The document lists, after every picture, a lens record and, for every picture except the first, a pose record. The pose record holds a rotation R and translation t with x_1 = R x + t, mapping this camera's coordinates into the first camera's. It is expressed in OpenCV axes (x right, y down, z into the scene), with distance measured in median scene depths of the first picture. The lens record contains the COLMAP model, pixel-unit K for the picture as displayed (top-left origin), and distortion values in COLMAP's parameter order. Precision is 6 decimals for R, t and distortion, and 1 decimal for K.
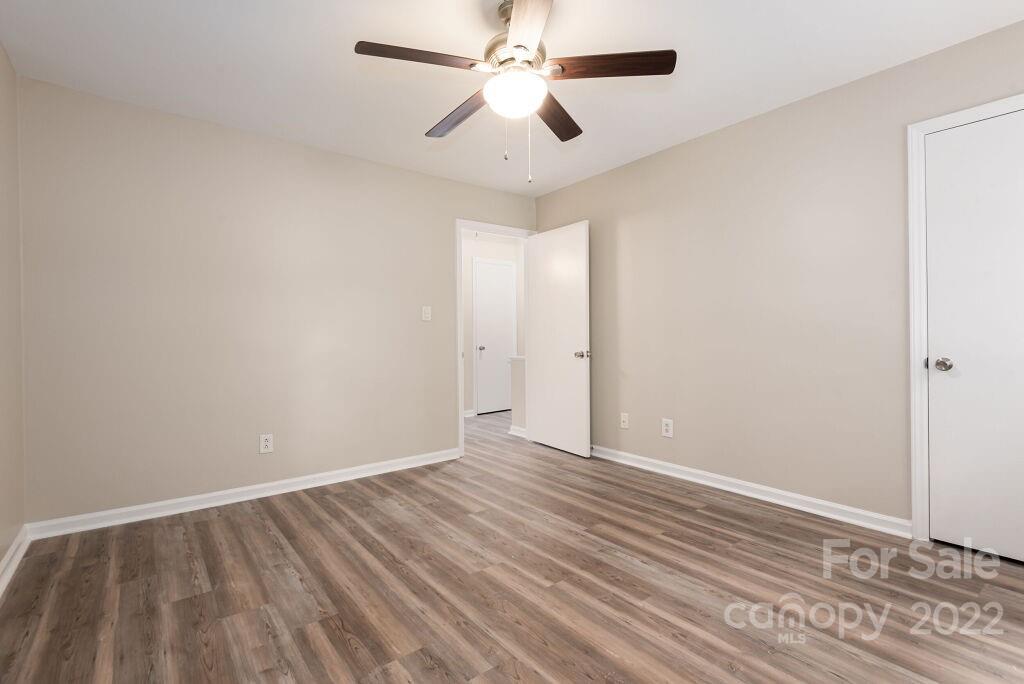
lens RADIAL K [[481.9, 0, 510.1], [0, 481.9, 340.7], [0, 0, 1]] dist [-0.002086, -0.000145]
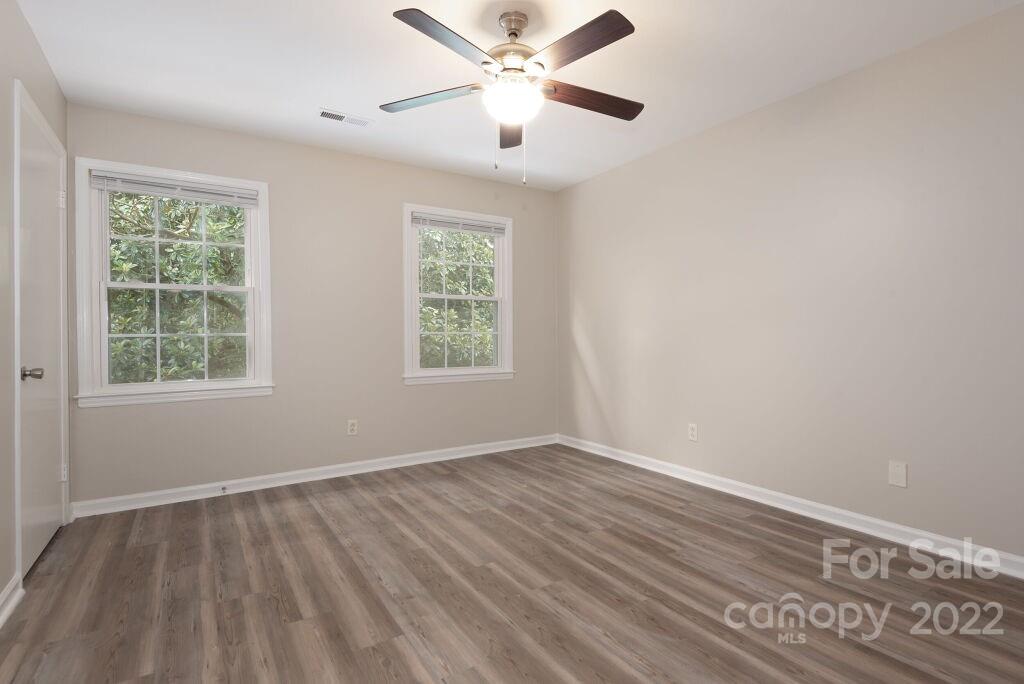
lens RADIAL K [[497.0, 0, 509.6], [0, 497.0, 338.3], [0, 0, 1]] dist [-0.006898, -0.001770]
pose [[-0.995289, 0.016665, 0.095506, -0.073516], [0.017742, 0.999788, 0.010441, -0.010847], [-0.095311, 0.012086, -0.995374, 1.989246]]
